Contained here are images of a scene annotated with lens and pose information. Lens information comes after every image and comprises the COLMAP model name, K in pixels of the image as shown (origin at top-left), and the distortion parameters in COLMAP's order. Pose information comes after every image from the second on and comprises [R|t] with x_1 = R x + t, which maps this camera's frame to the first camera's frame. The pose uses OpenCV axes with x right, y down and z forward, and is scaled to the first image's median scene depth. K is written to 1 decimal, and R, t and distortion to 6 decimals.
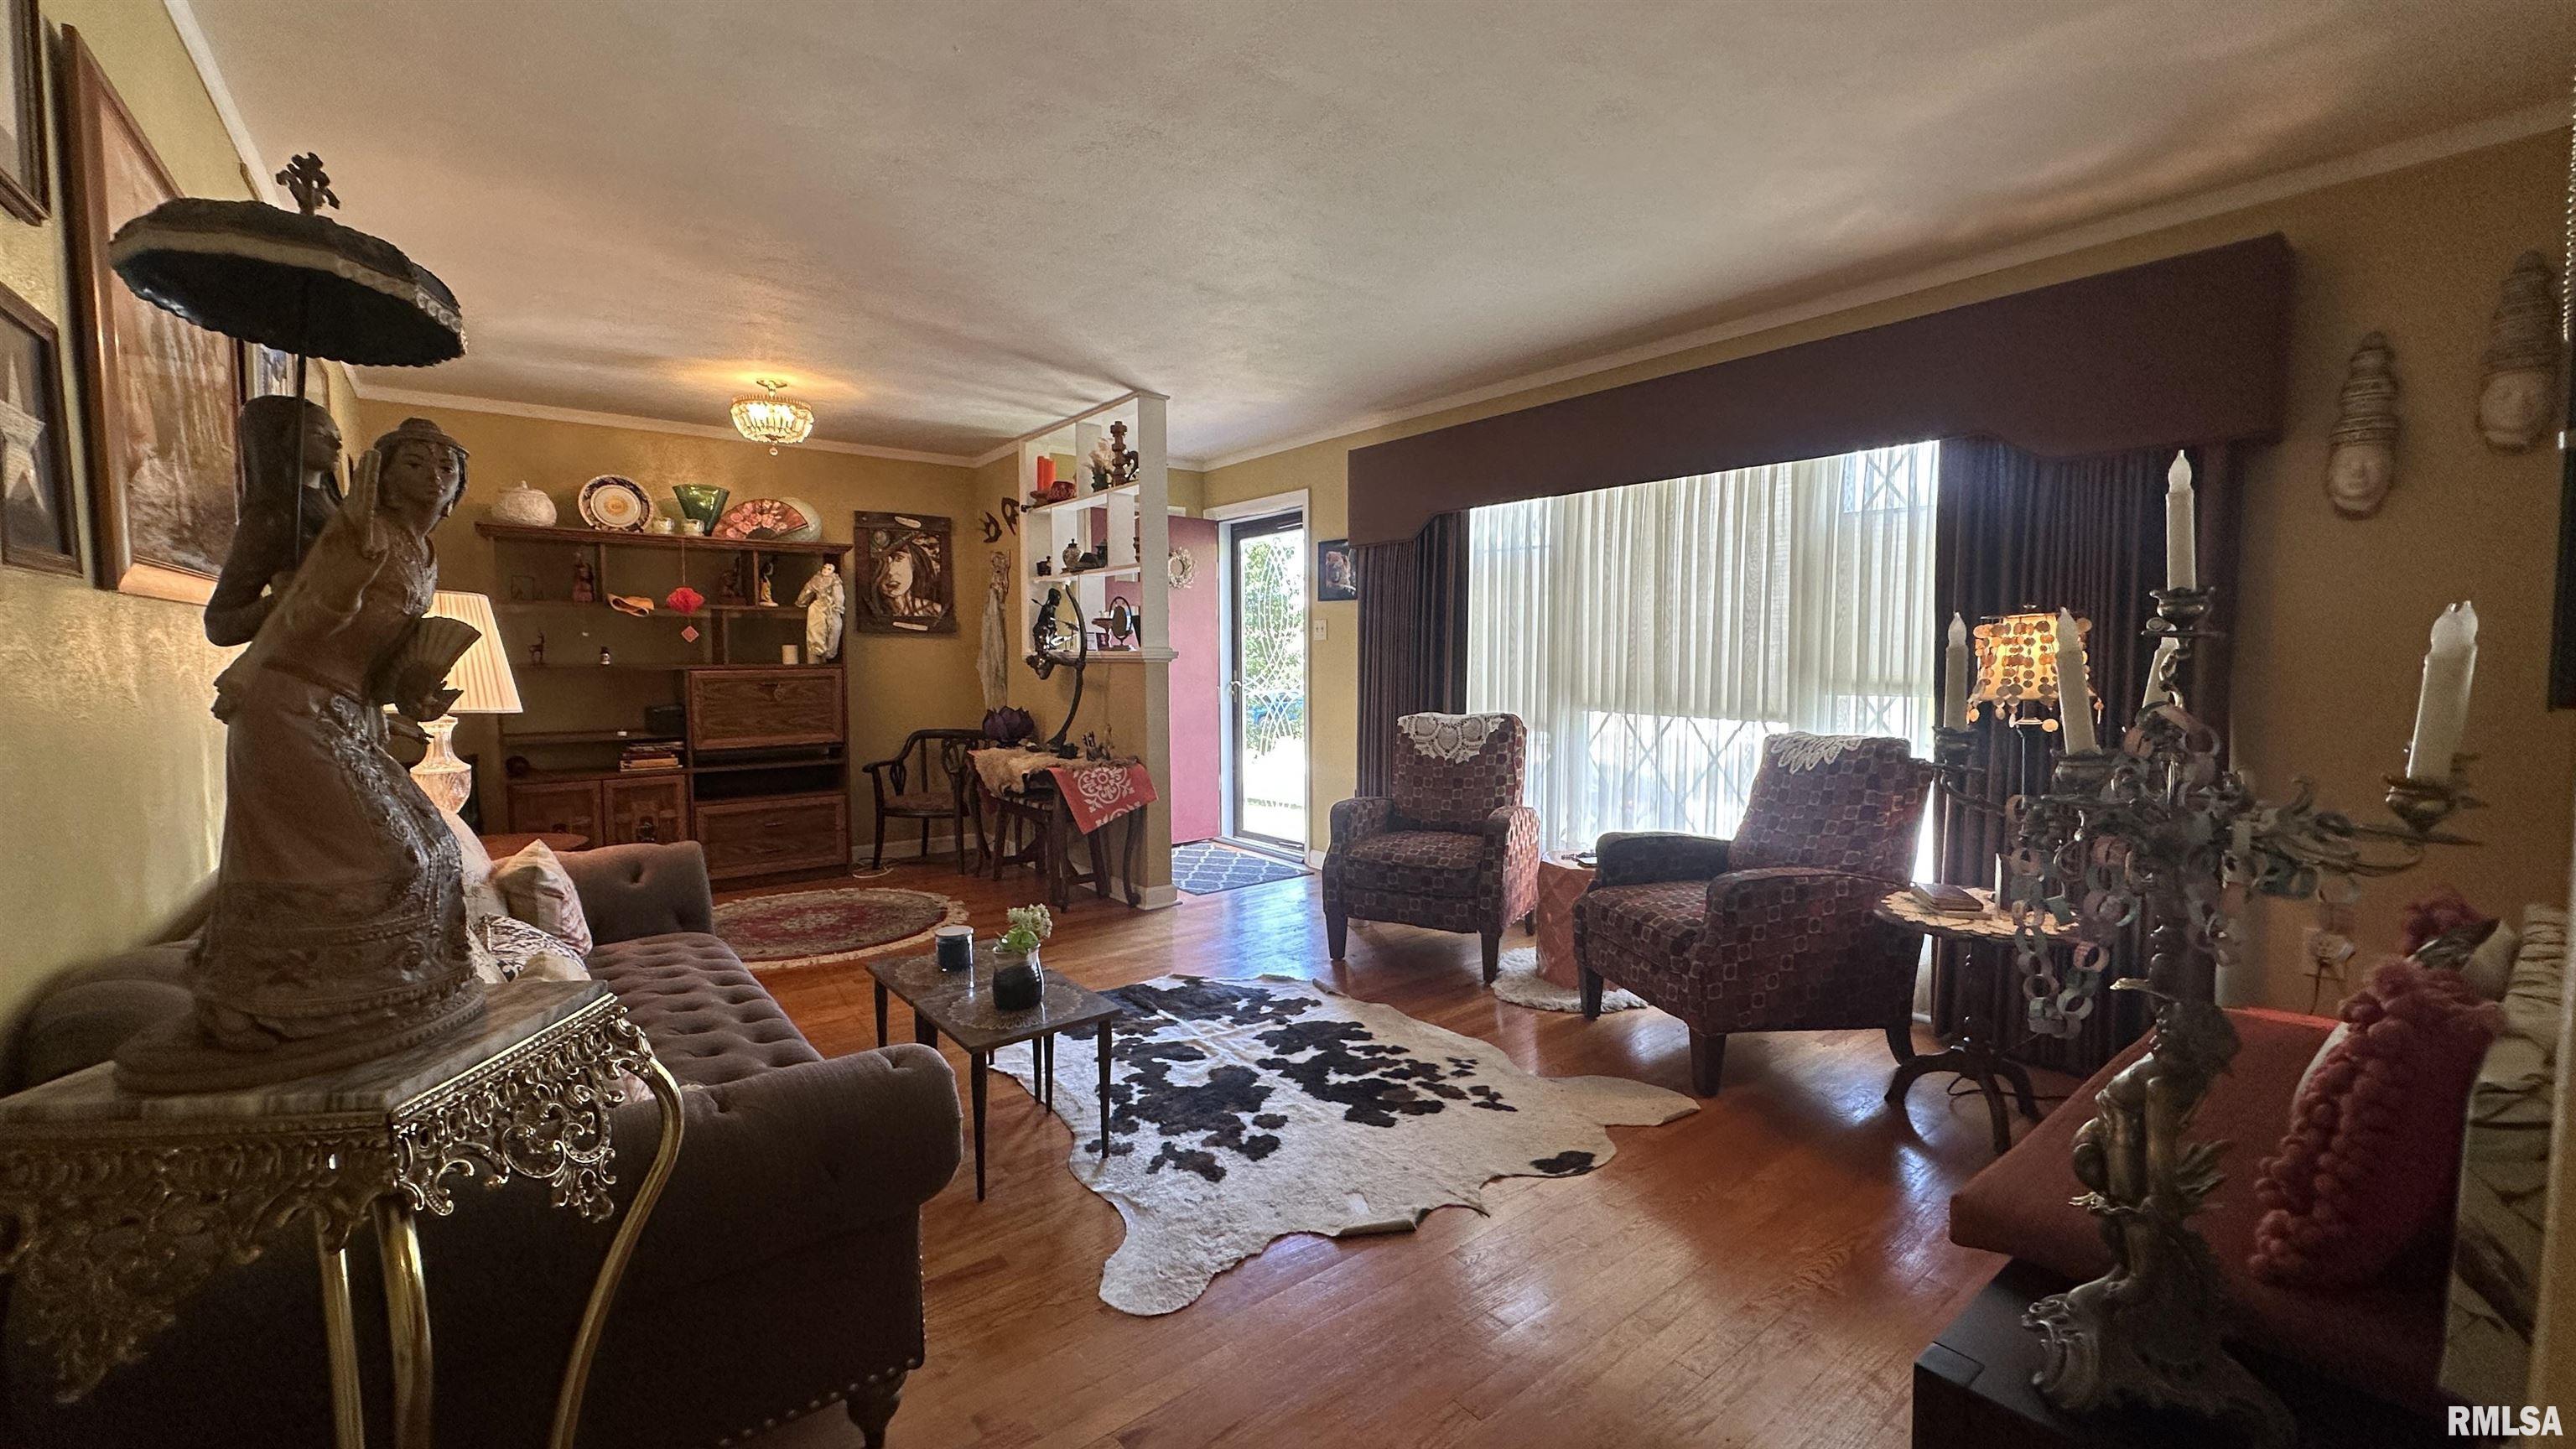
lens RADIAL K [[1025.5, 0, 1288.0], [0, 1025.5, 724.9], [0, 0, 1]] dist [-0.002366, 0.001050]
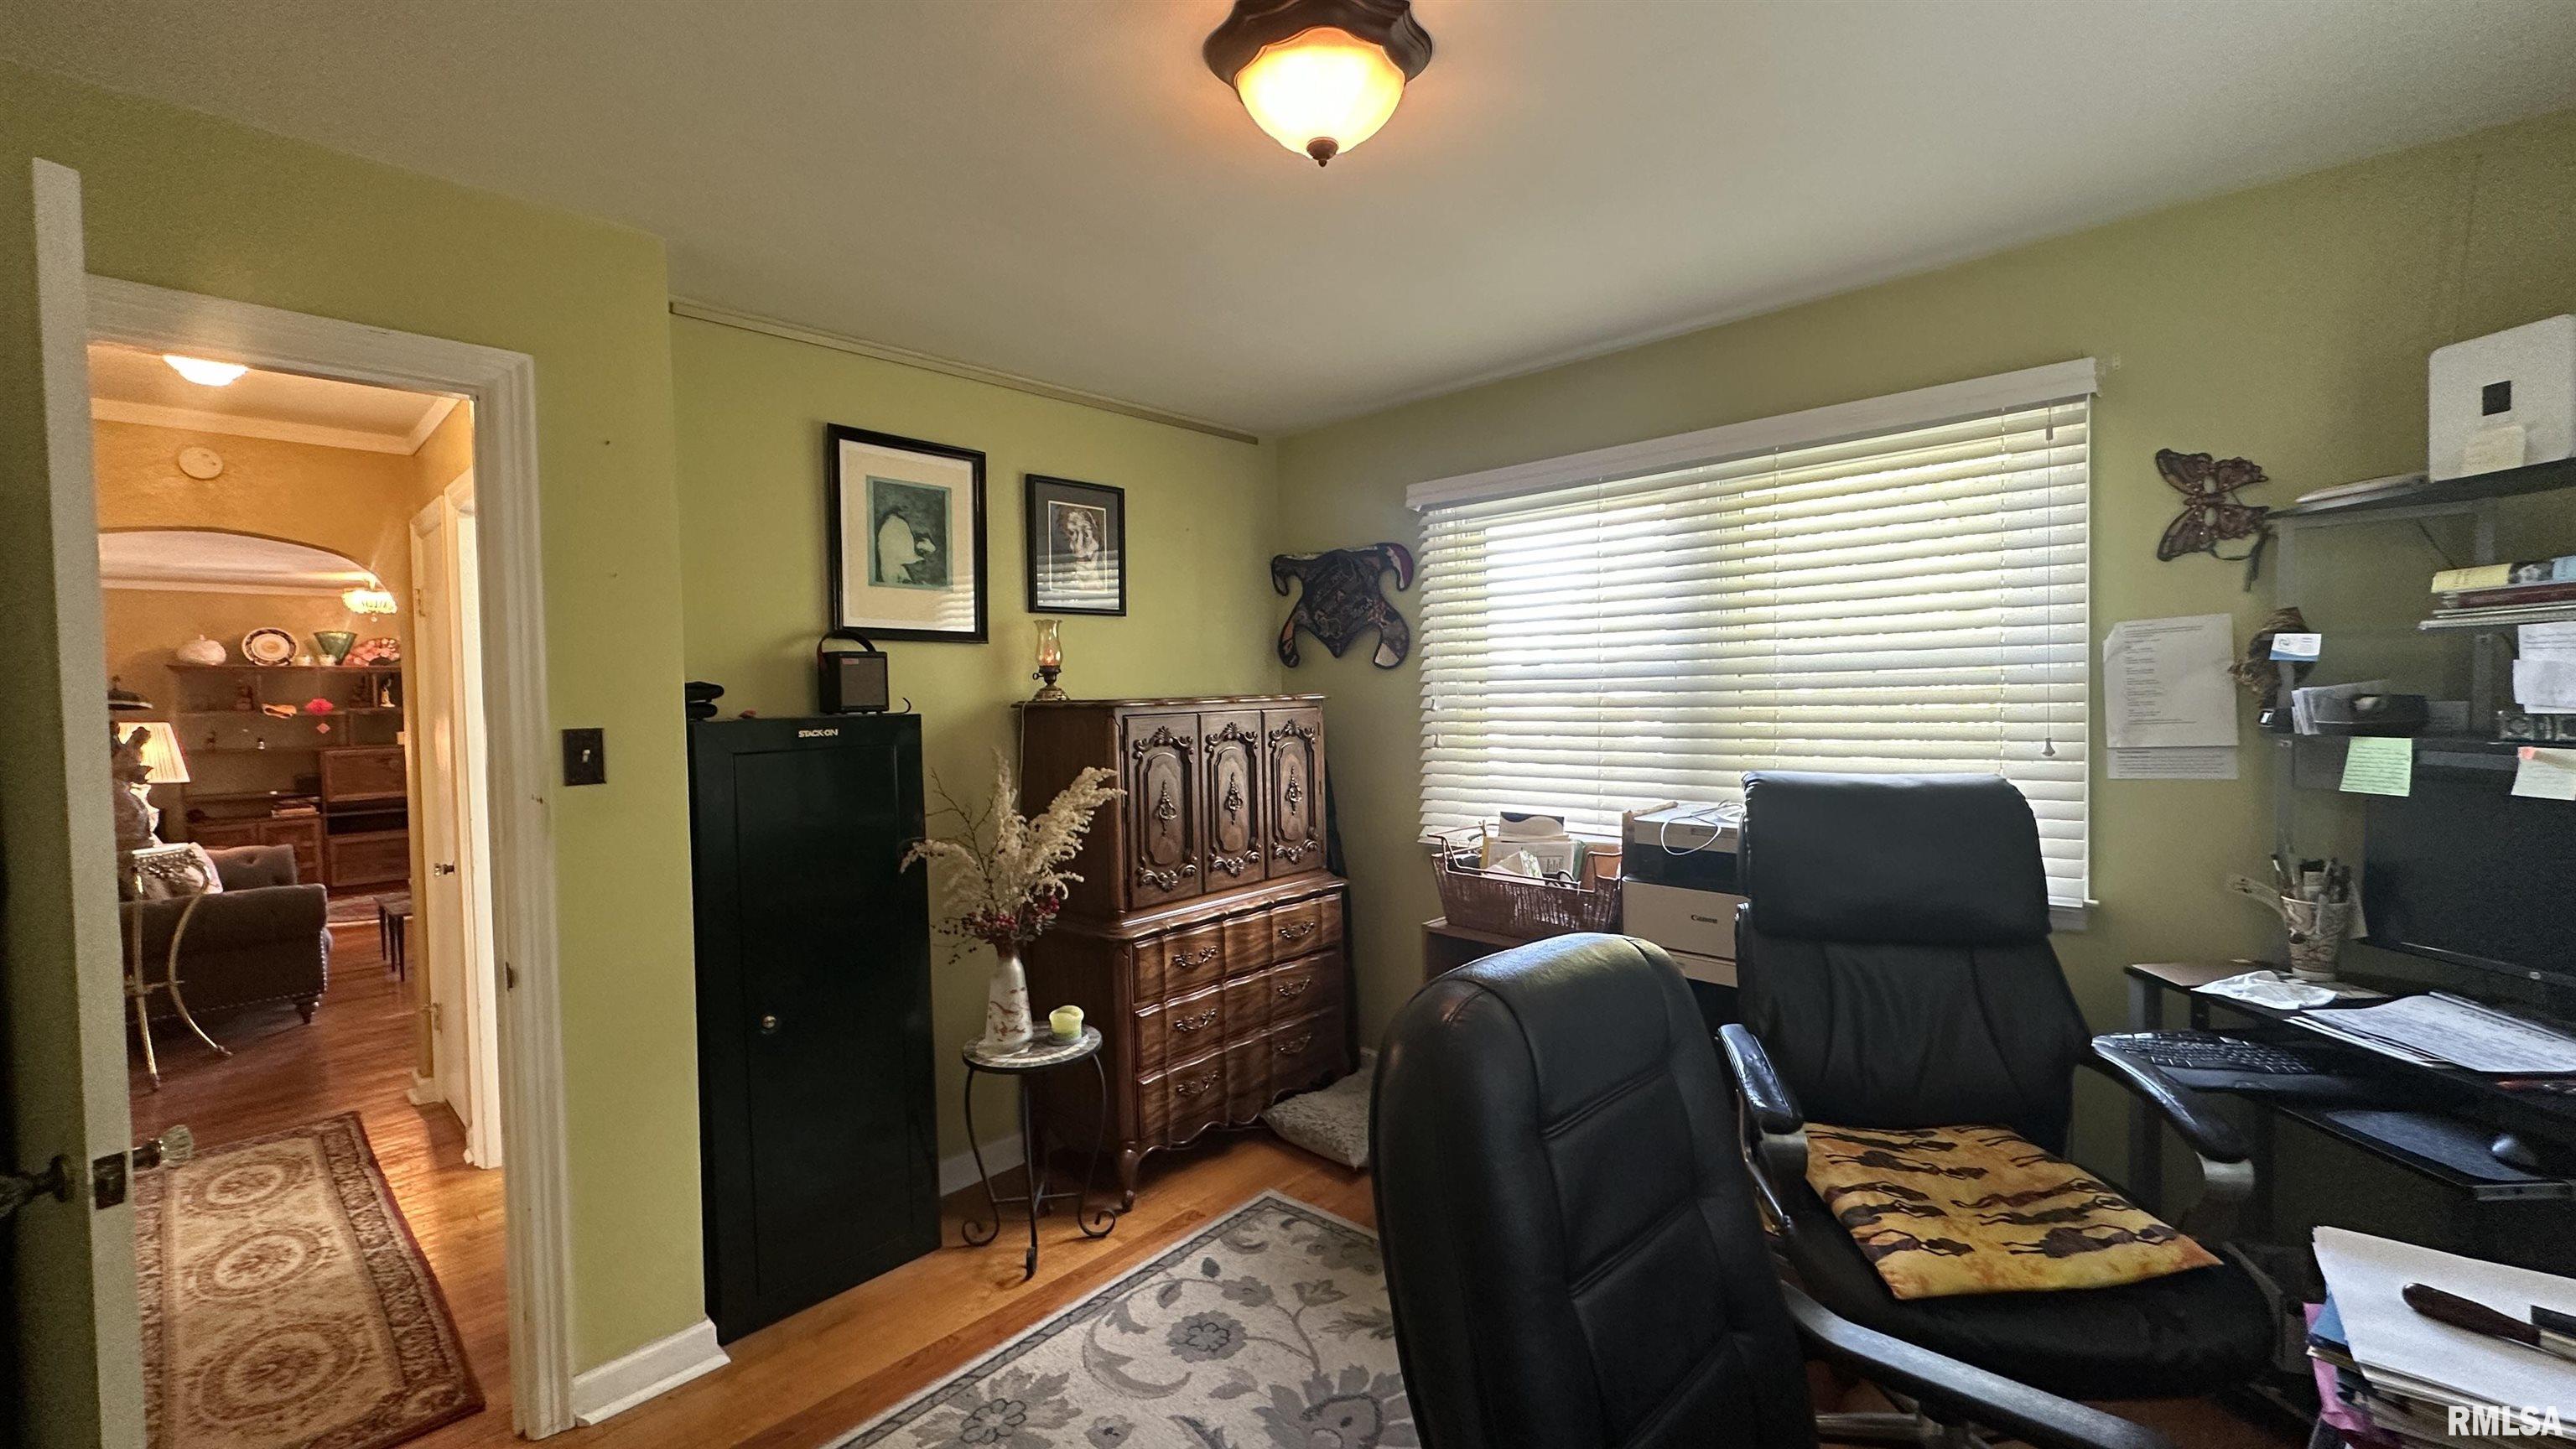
lens RADIAL K [[1025.5, 0, 1286.4], [0, 1025.5, 728.3], [0, 0, 1]] dist [-0.002366, 0.001050]
pose [[0.987752, -0.020992, 0.154614, 0.807972], [0.026885, 0.998986, -0.036118, 0.010455], [-0.153699, 0.039832, 0.987315, -0.992946]]
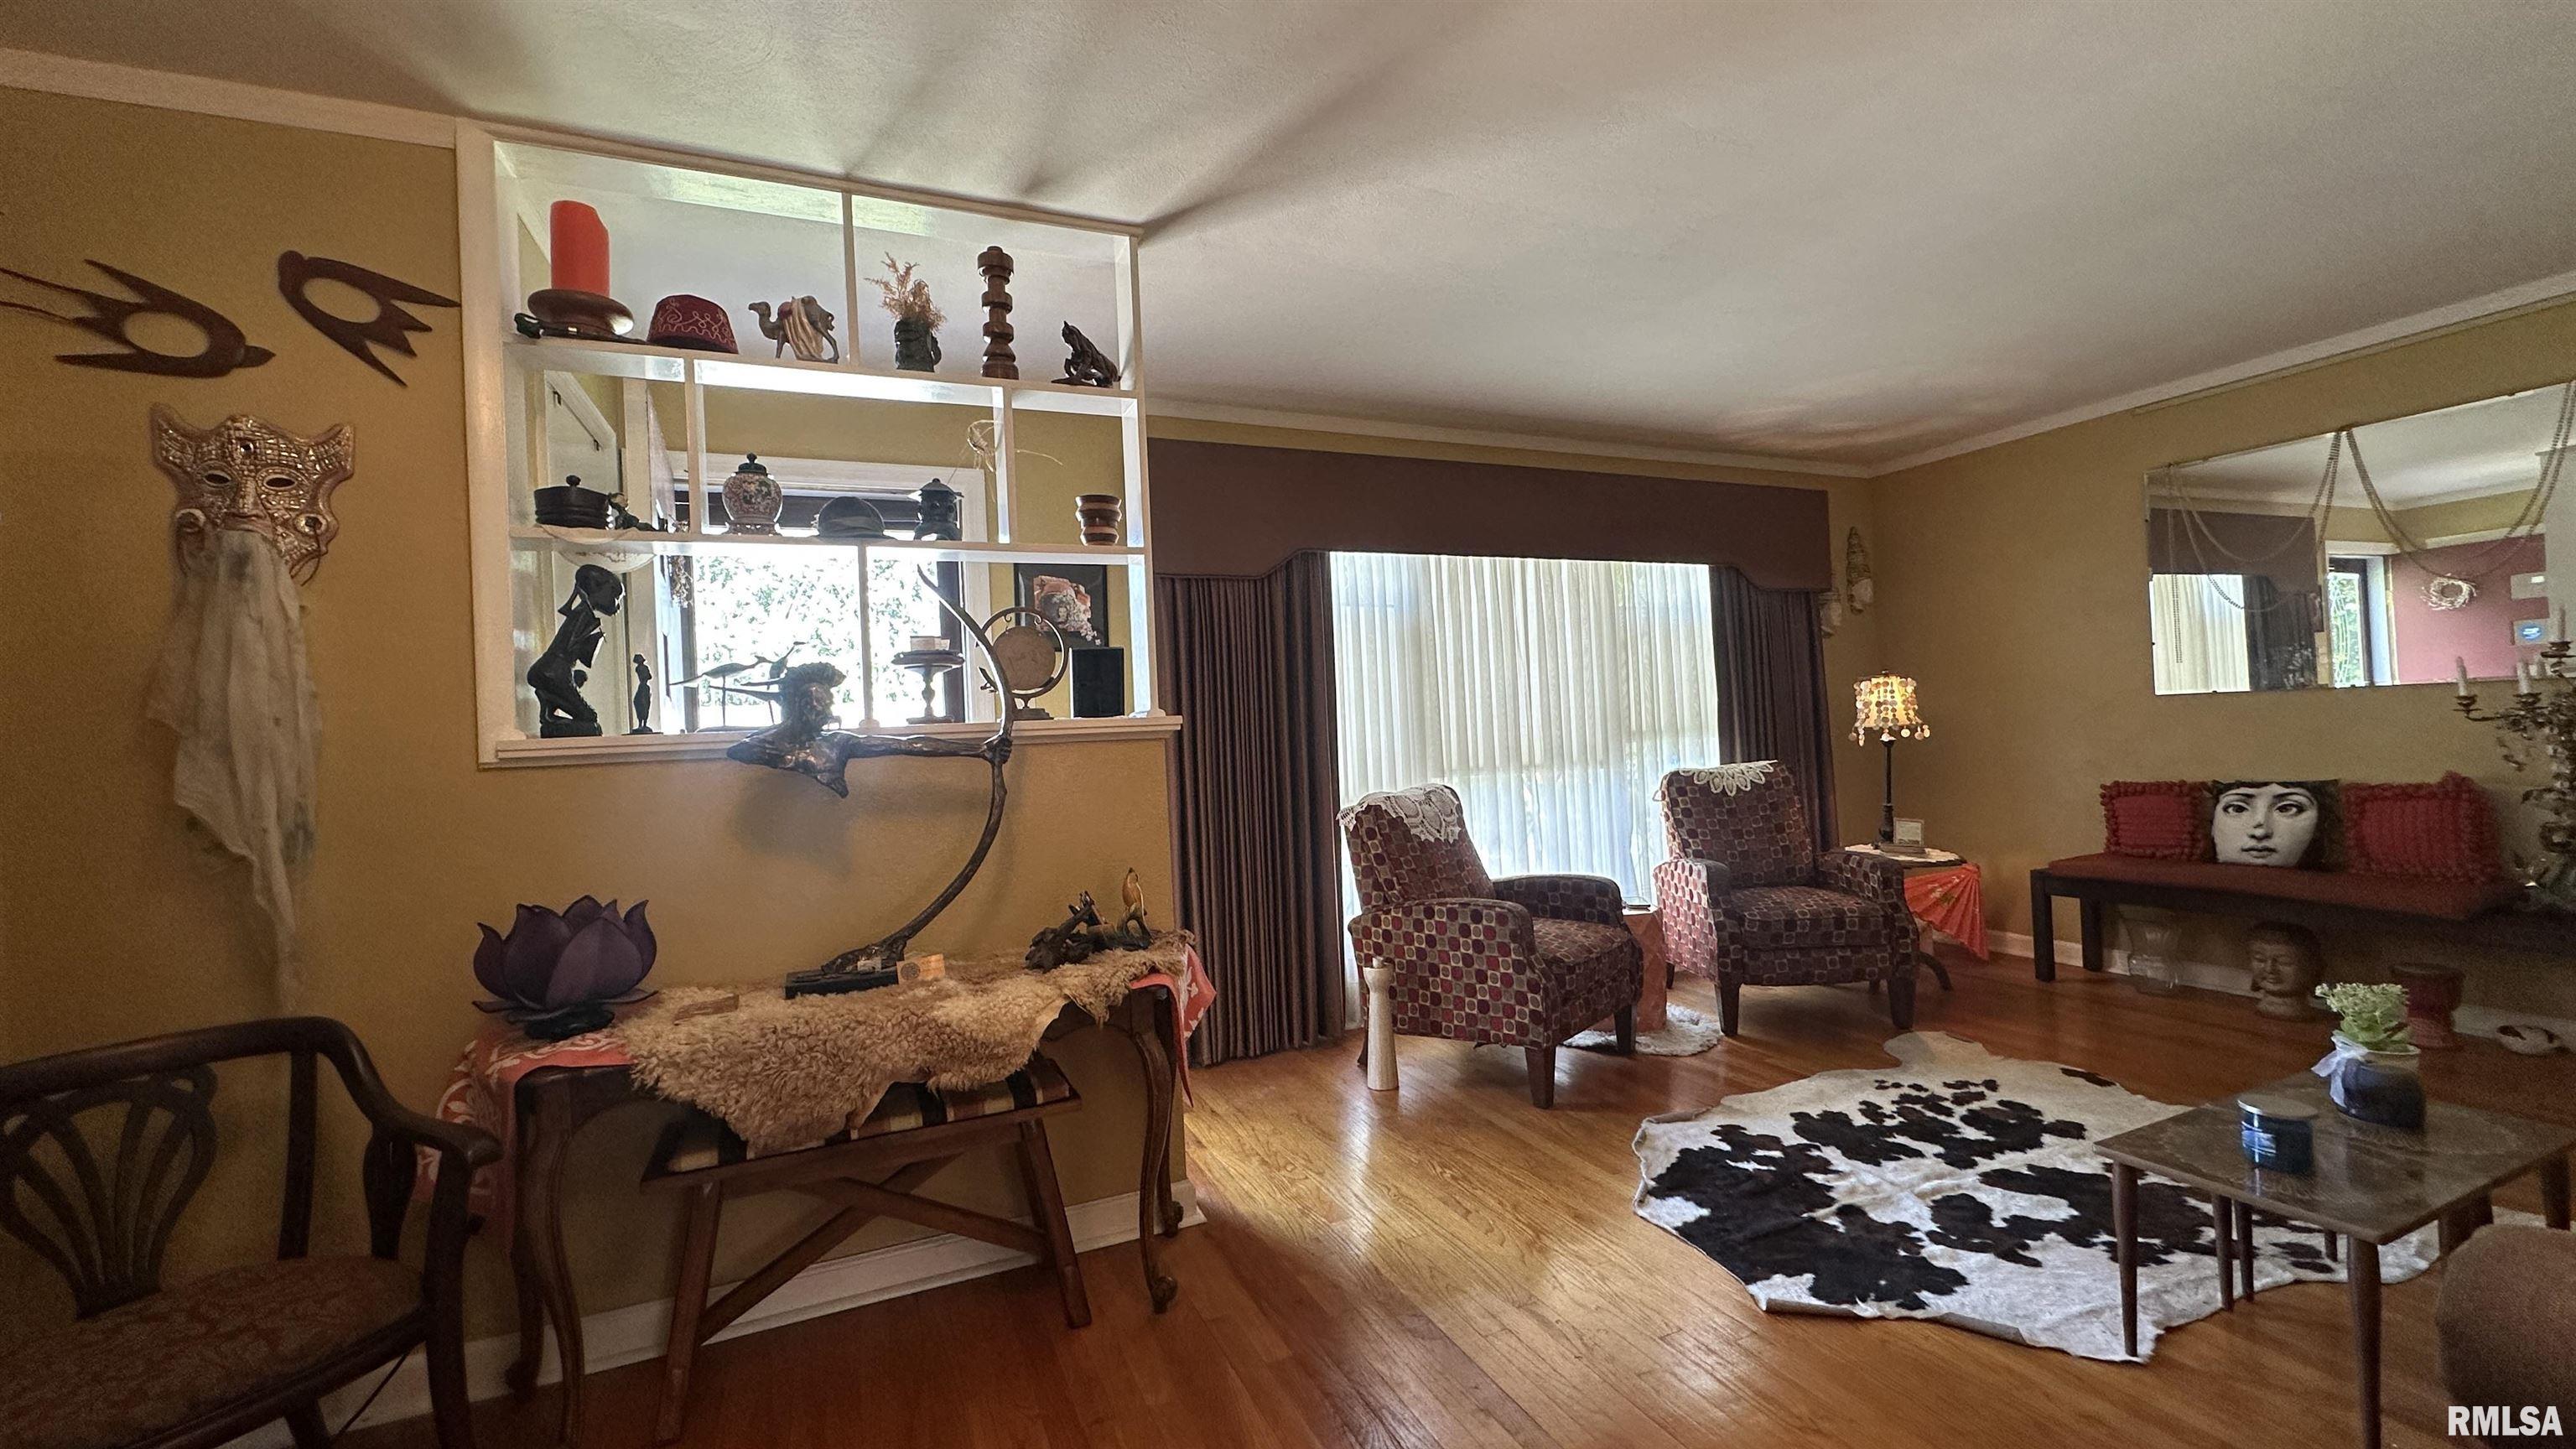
lens RADIAL K [[1025.5, 0, 1285.6], [0, 1025.5, 723.2], [0, 0, 1]] dist [-0.002366, 0.001050]
pose [[0.250427, 0.004439, 0.968125, -0.777564], [0.111090, 0.993253, -0.033290, -0.054891], [-0.961741, 0.115886, 0.248244, 1.005439]]
